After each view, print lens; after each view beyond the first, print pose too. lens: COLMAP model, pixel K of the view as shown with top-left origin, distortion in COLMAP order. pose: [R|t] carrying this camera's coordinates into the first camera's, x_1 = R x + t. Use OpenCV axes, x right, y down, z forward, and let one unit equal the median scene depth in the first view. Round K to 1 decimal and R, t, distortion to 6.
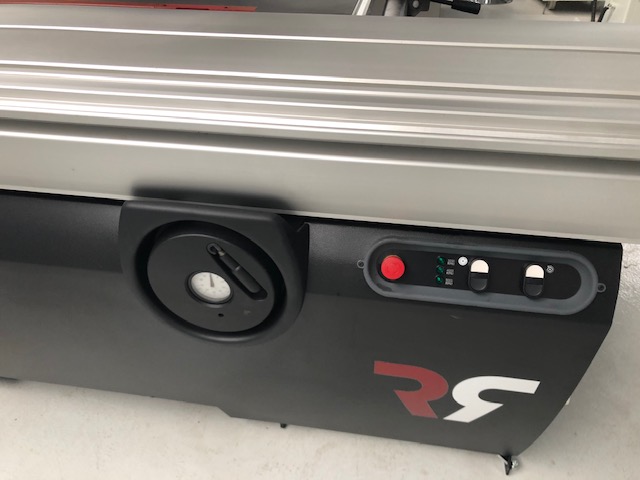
lens RADIAL K [[536.4, 0, 318.3], [0, 536.4, 227.4], [0, 0, 1]] dist [0.013400, 0.005597]
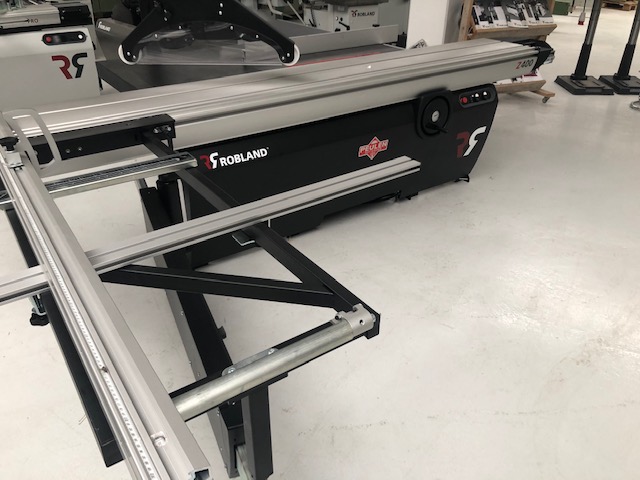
lens RADIAL K [[527.5, 0, 317.3], [0, 527.5, 229.2], [0, 0, 1]] dist [0.020513, -0.008354]
pose [[0.708463, -0.330883, 0.623375, -3.497853], [0.401044, 0.915561, 0.030189, 0.401673], [-0.580727, 0.228613, 0.781340, -1.289292]]
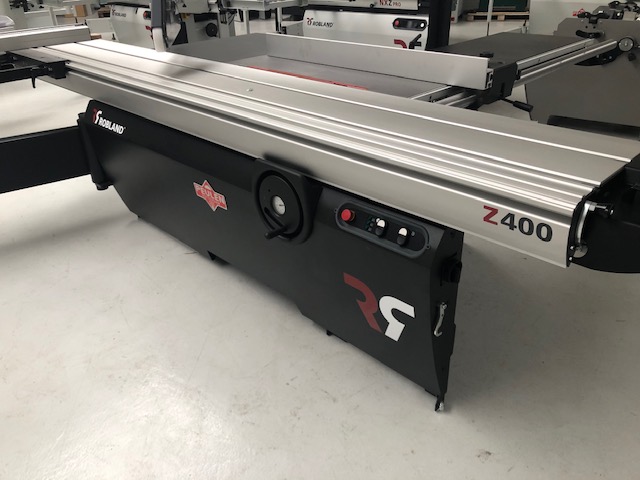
lens RADIAL K [[536.4, 0, 318.3], [0, 536.4, 227.4], [0, 0, 1]] dist [0.013400, 0.005597]
pose [[0.815495, 0.259971, -0.517090, 1.090610], [-0.325479, 0.944773, -0.038316, 0.228550], [0.478572, 0.199548, 0.855073, -0.754049]]
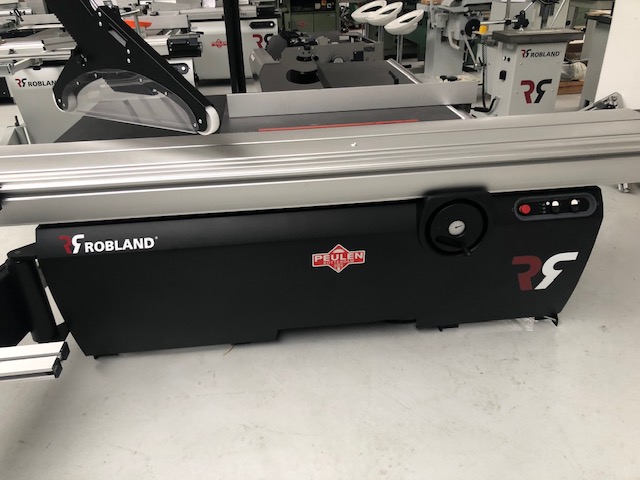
lens RADIAL K [[527.5, 0, 317.3], [0, 527.5, 229.2], [0, 0, 1]] dist [0.020513, -0.008354]
pose [[0.963701, -0.134238, 0.230783, -1.416387], [0.169608, 0.975387, -0.140903, 0.355482], [-0.206188, 0.174931, 0.962749, -1.226676]]
